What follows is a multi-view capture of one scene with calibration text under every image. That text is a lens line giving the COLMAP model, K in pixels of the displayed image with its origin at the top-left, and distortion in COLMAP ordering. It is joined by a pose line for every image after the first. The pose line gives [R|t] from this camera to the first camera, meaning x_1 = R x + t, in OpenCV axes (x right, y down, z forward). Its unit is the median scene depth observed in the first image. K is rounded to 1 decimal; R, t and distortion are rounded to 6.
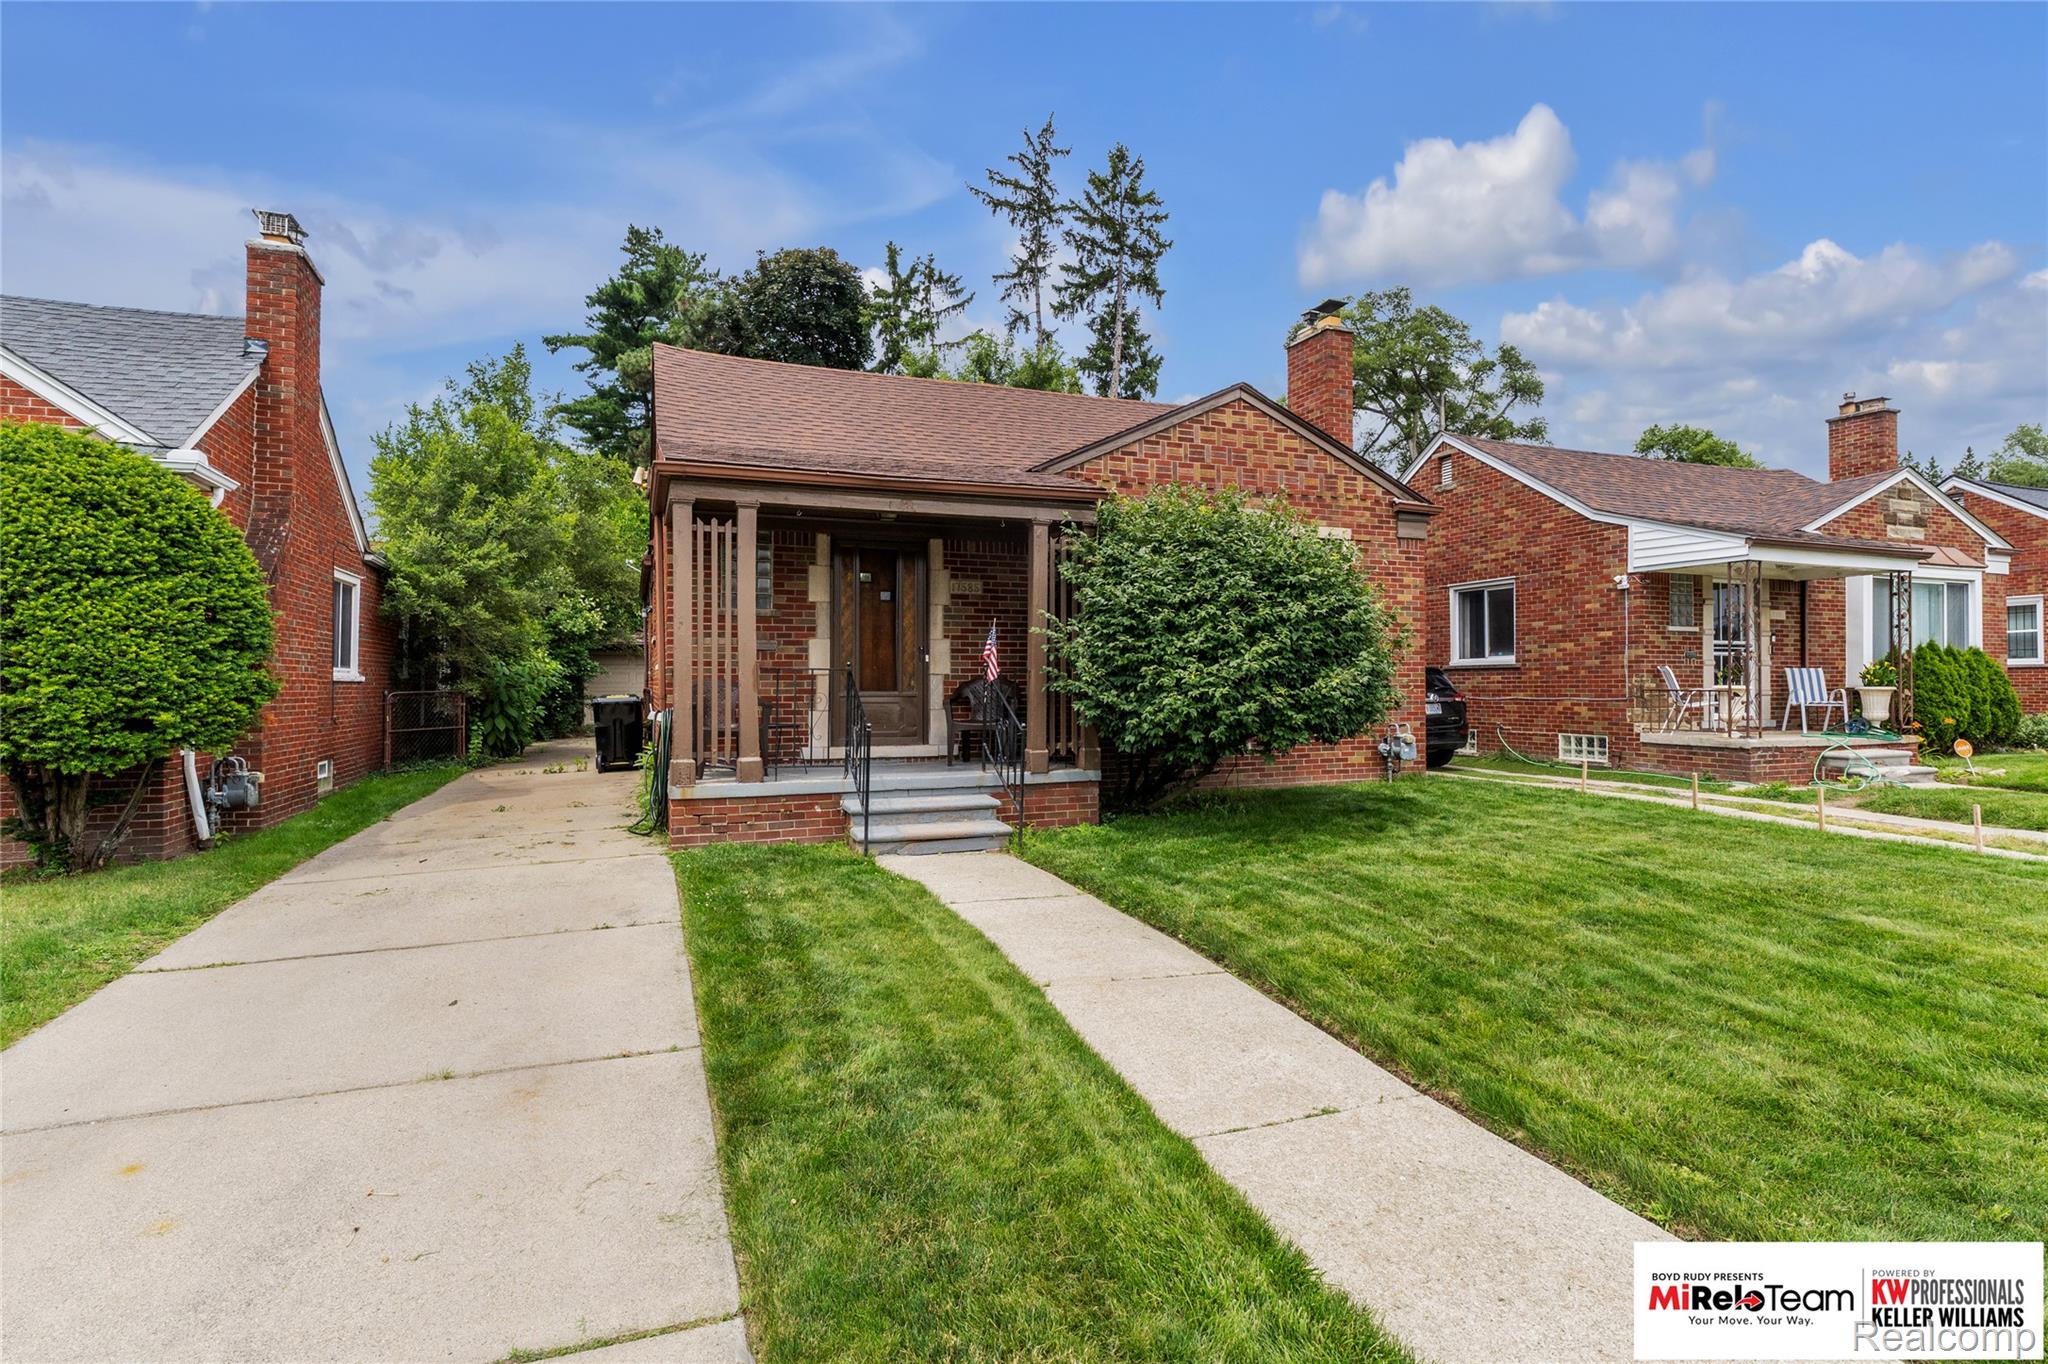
lens RADIAL K [[1003.5, 0, 1021.1], [0, 1003.5, 673.0], [0, 0, 1]] dist [-0.009532, 0.001405]
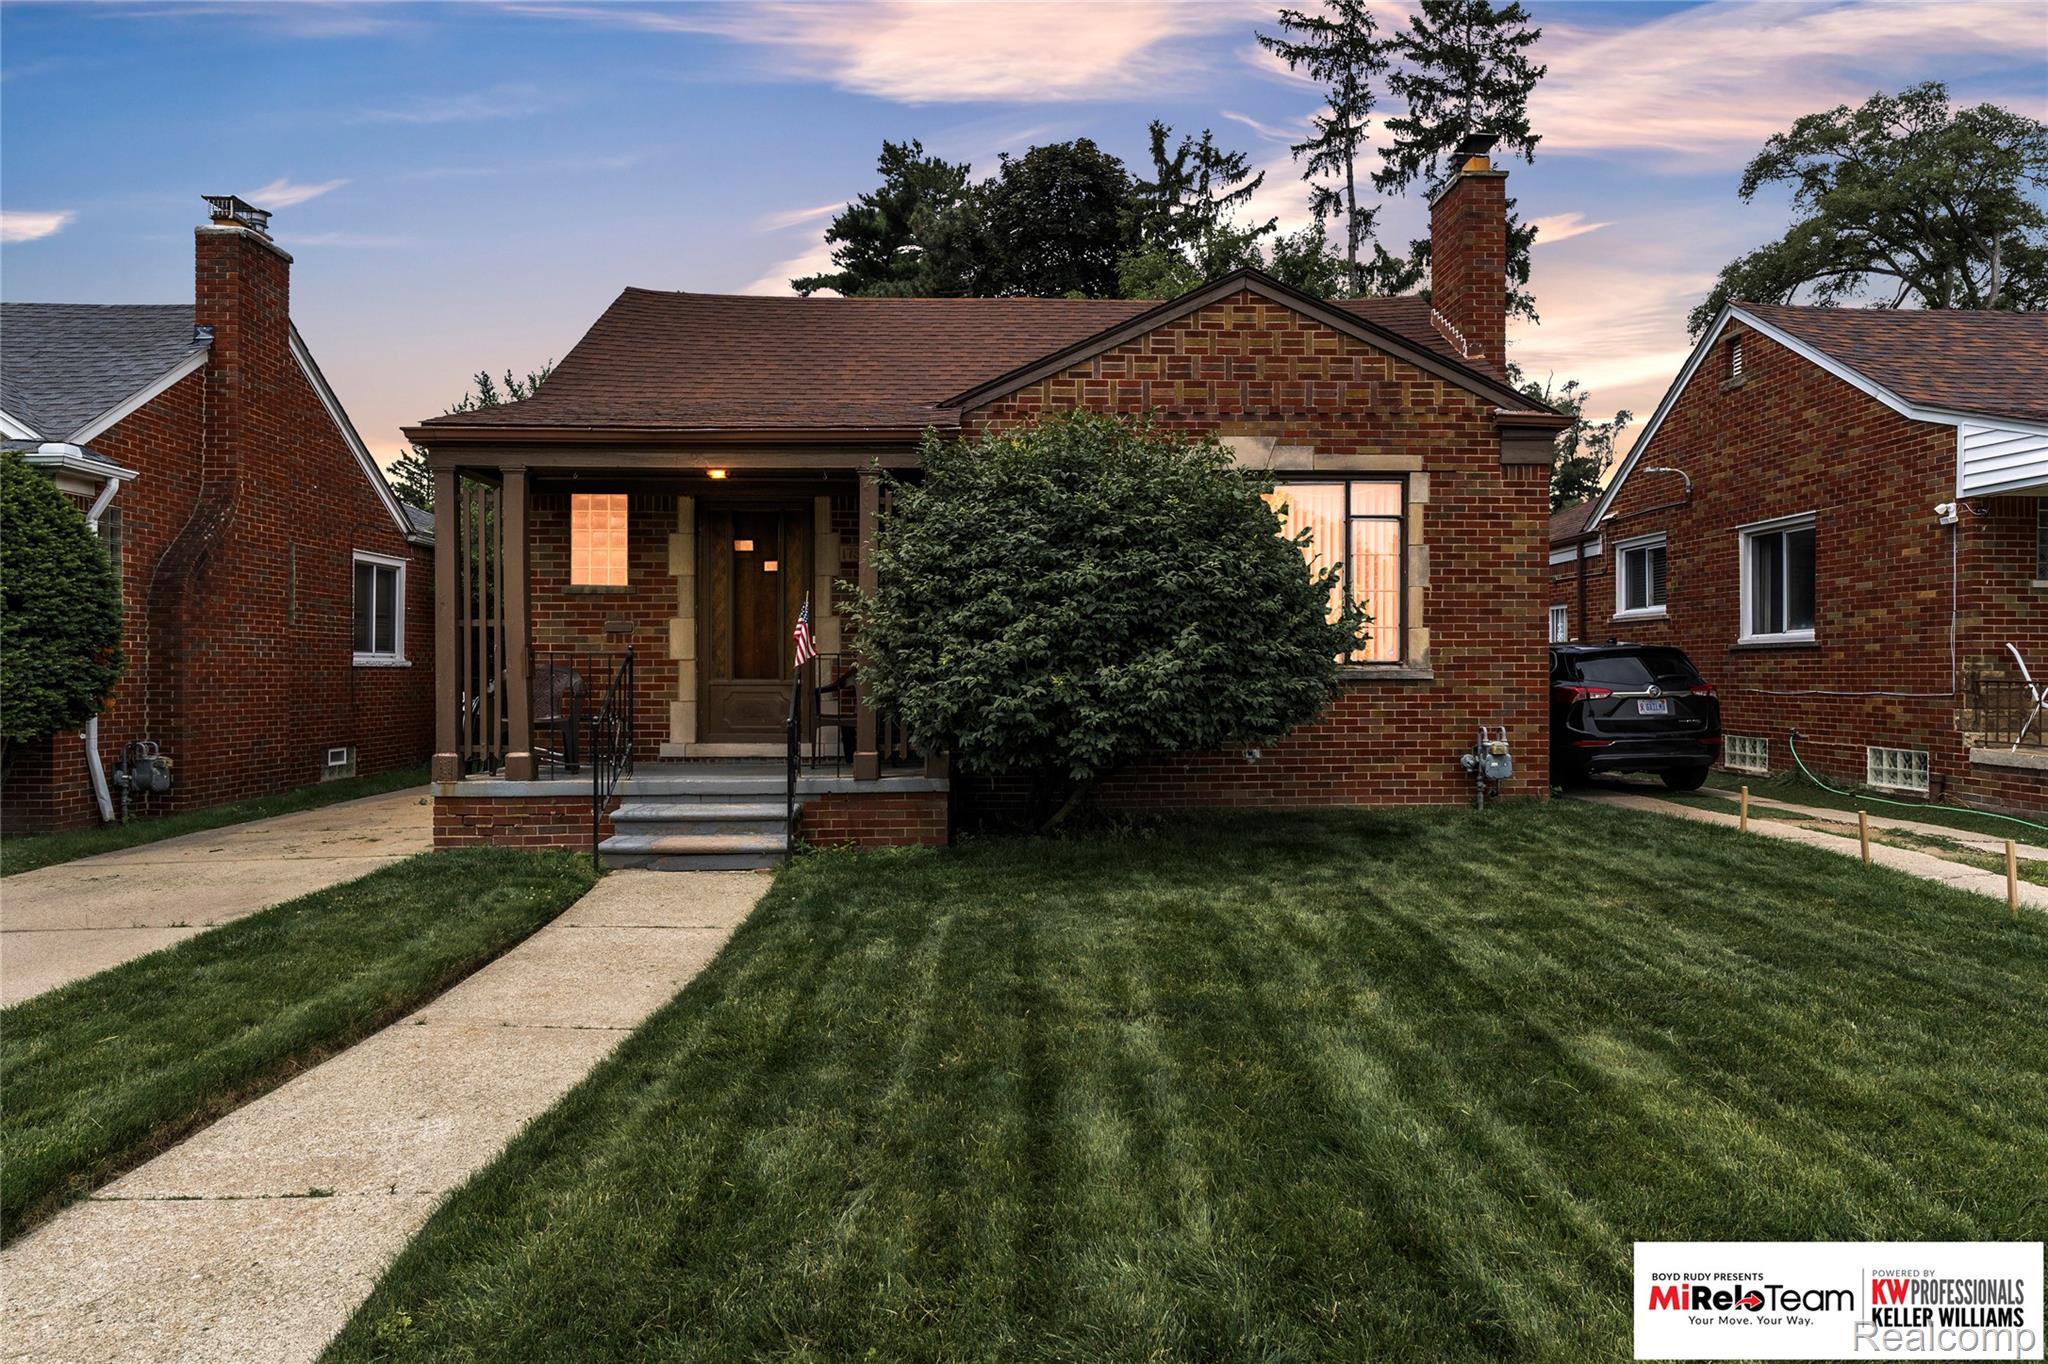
lens RADIAL K [[1235.0, 0, 1021.6], [0, 1235.0, 676.8], [0, 0, 1]] dist [-0.008112, 0.004836]
pose [[0.949191, 0.002858, -0.314687, 0.354894], [0.002466, 0.999861, 0.016518, -0.000406], [0.314691, -0.016454, 0.949052, 0.069773]]
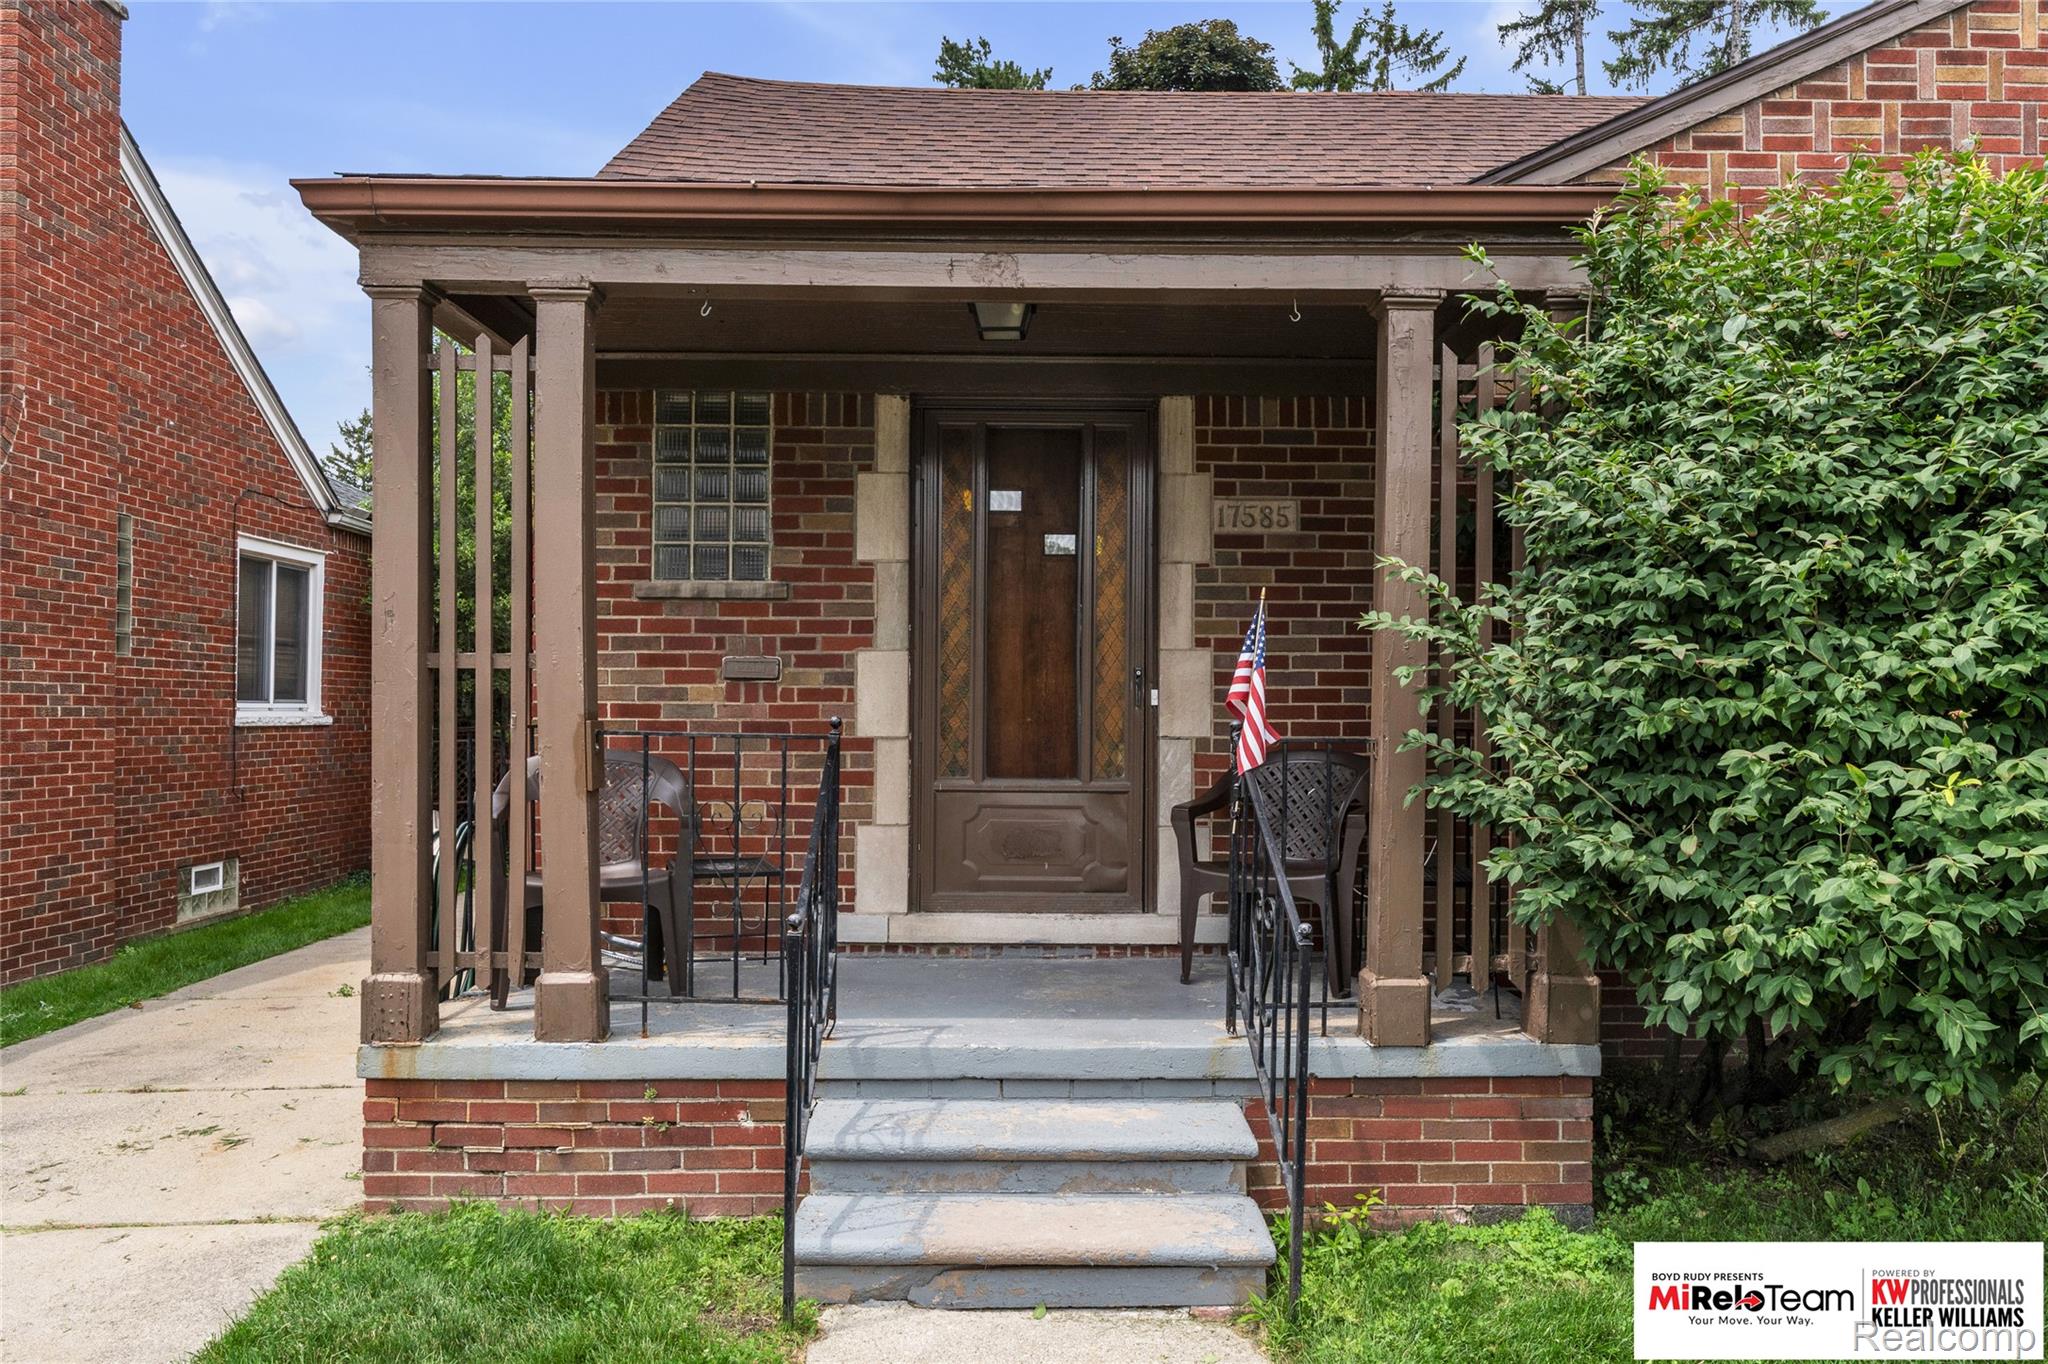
lens RADIAL K [[1488.1, 0, 1024.6], [0, 1488.1, 713.0], [0, 0, 1]] dist [-0.002986, -0.002297]
pose [[0.939625, 0.007208, -0.342131, 0.054598], [-0.003538, 0.999929, 0.011349, -0.013516], [0.342188, -0.009453, 0.939584, 0.383019]]
